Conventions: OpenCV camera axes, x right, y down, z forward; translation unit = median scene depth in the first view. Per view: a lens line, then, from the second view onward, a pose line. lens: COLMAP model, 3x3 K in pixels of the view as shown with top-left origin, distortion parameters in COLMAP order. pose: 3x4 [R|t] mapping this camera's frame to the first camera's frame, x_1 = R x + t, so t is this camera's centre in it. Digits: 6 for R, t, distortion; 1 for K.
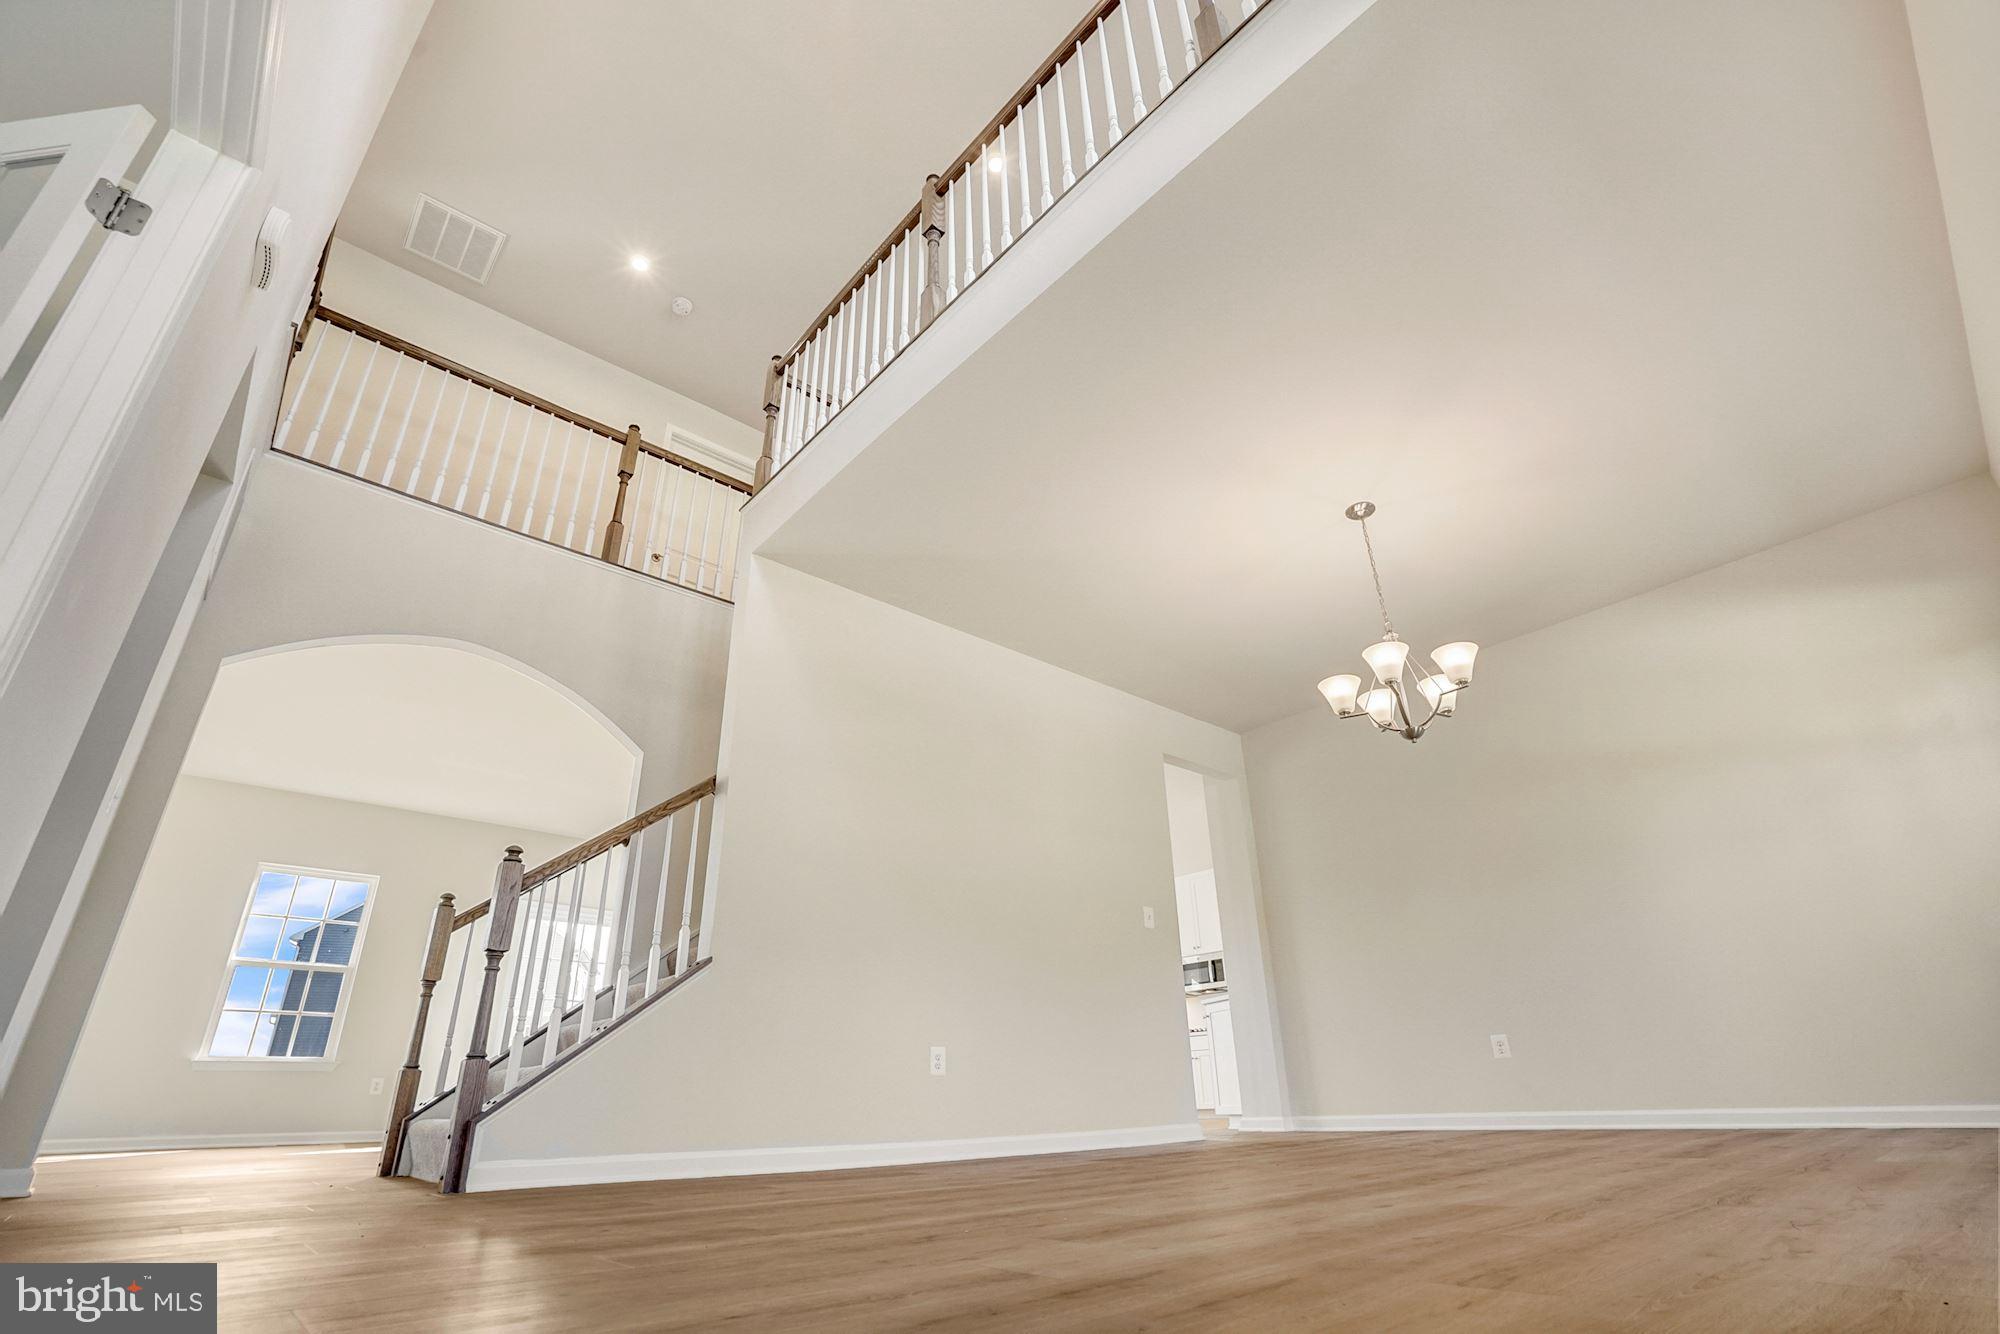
lens RADIAL K [[928.8, 0, 994.6], [0, 928.8, 677.5], [0, 0, 1]] dist [-0.046898, 0.019810]
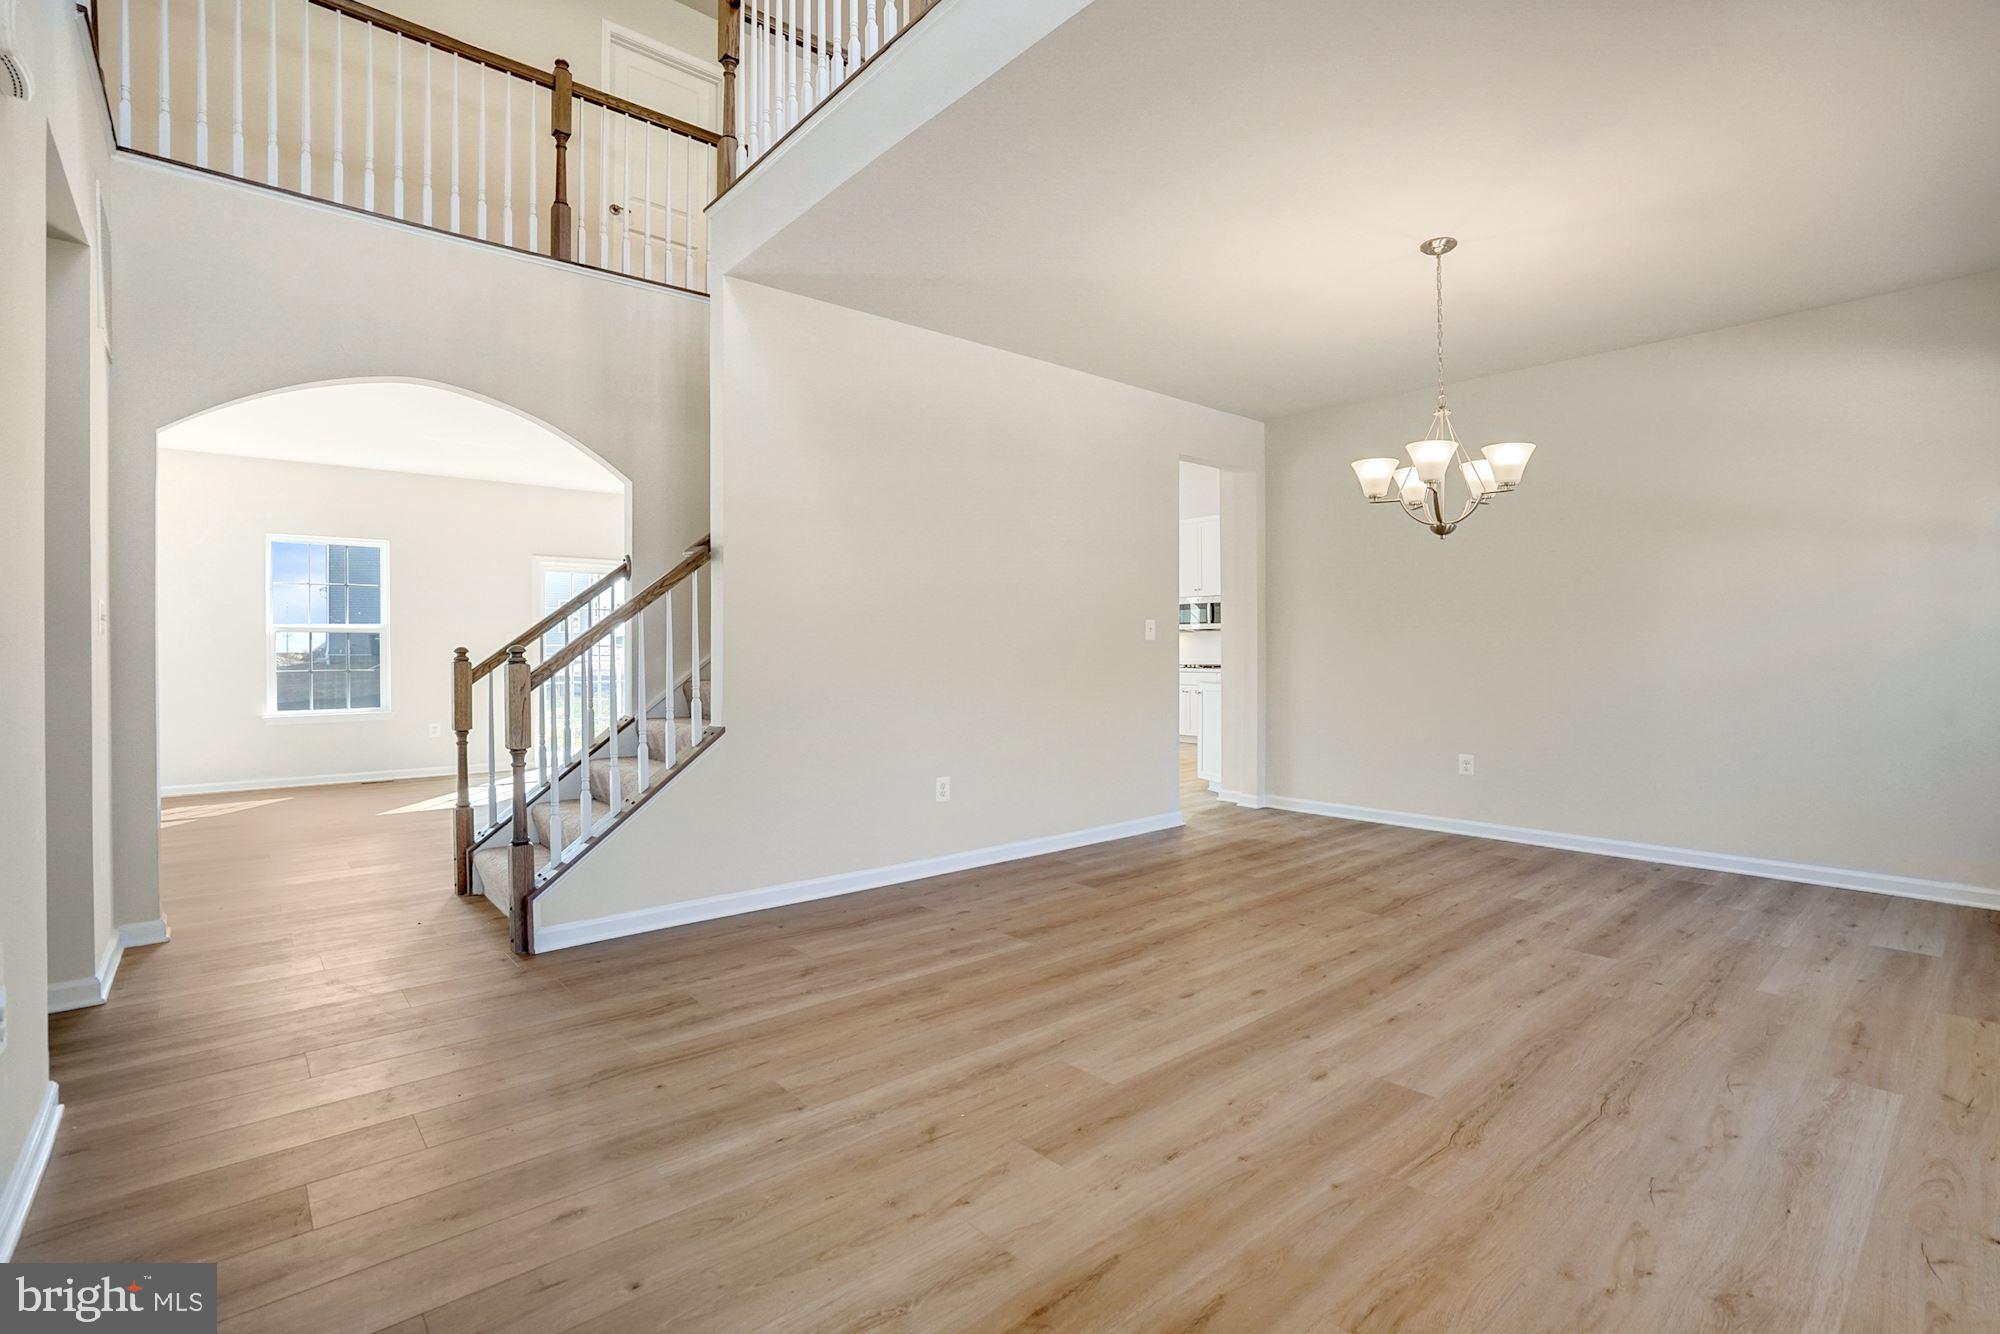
lens RADIAL K [[928.8, 0, 994.6], [0, 928.8, 677.5], [0, 0, 1]] dist [-0.046898, 0.019810]
pose [[0.999815, 0.018133, -0.006407, 0.003357], [-0.013586, 0.901741, 0.432062, -0.150947], [0.013612, -0.431895, 0.901821, 0.060343]]
